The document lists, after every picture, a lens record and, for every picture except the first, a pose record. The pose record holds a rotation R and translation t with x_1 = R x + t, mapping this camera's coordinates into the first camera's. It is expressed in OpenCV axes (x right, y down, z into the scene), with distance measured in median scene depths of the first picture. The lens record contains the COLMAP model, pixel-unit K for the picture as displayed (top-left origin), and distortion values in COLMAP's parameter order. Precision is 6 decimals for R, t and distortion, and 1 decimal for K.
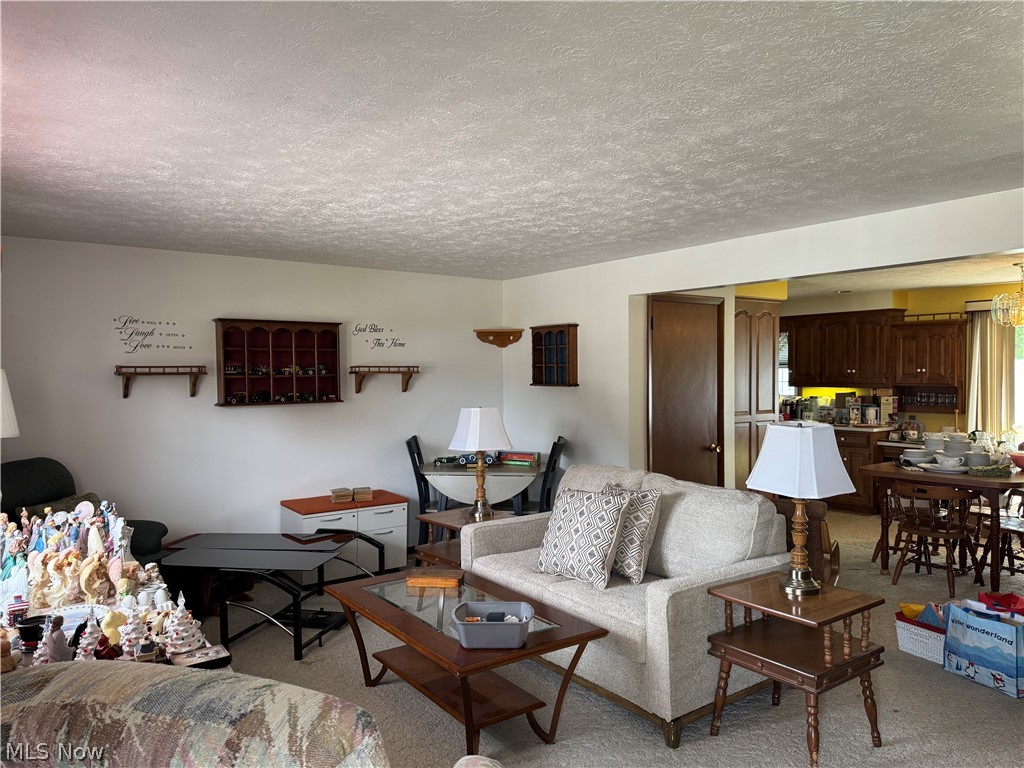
lens RADIAL K [[712.3, 0, 512.0], [0, 712.3, 384.0], [0, 0, 1]] dist [-0.004464, -0.001007]
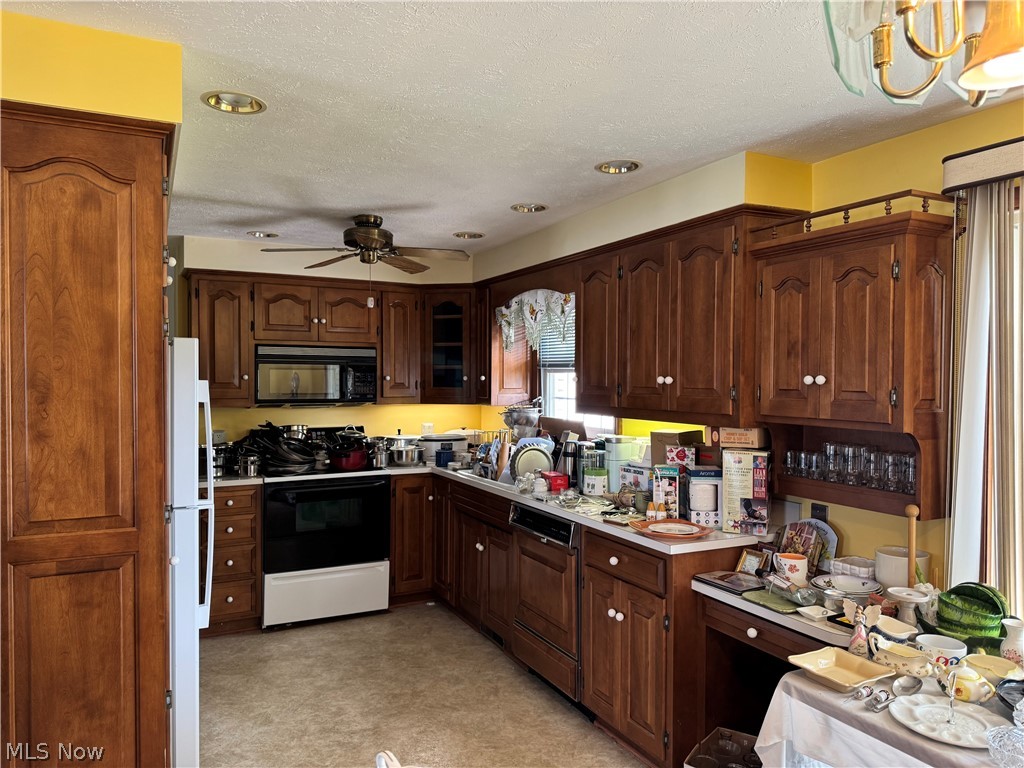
lens RADIAL K [[714.7, 0, 512.0], [0, 714.7, 384.0], [0, 0, 1]] dist [0.115989, -0.175123]
pose [[0.985643, 0.005444, -0.168753, 0.476365], [-0.005389, 0.999985, 0.000784, -0.016251], [0.168755, 0.000136, 0.985658, 0.618311]]
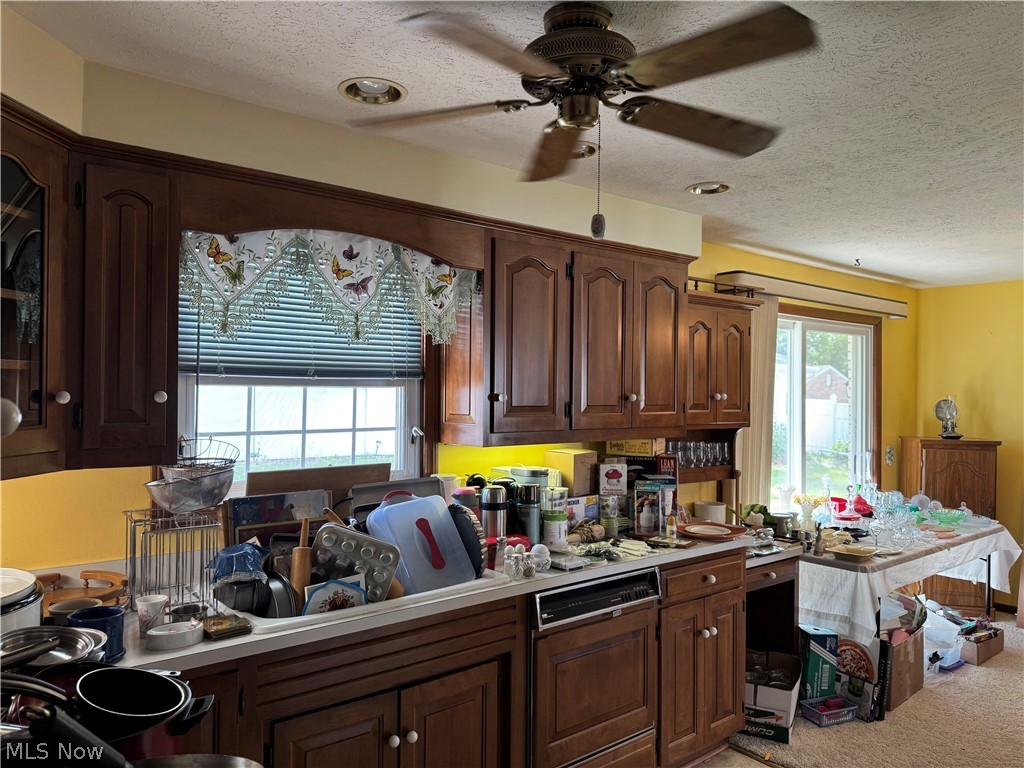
lens RADIAL K [[714.7, 0, 512.0], [0, 714.7, 384.0], [0, 0, 1]] dist [0.115989, -0.175123]
pose [[-0.046655, 0.010059, 0.998860, 0.107397], [0.002931, 0.999946, -0.009933, -0.022303], [-0.998907, 0.002464, -0.046682, 1.096379]]
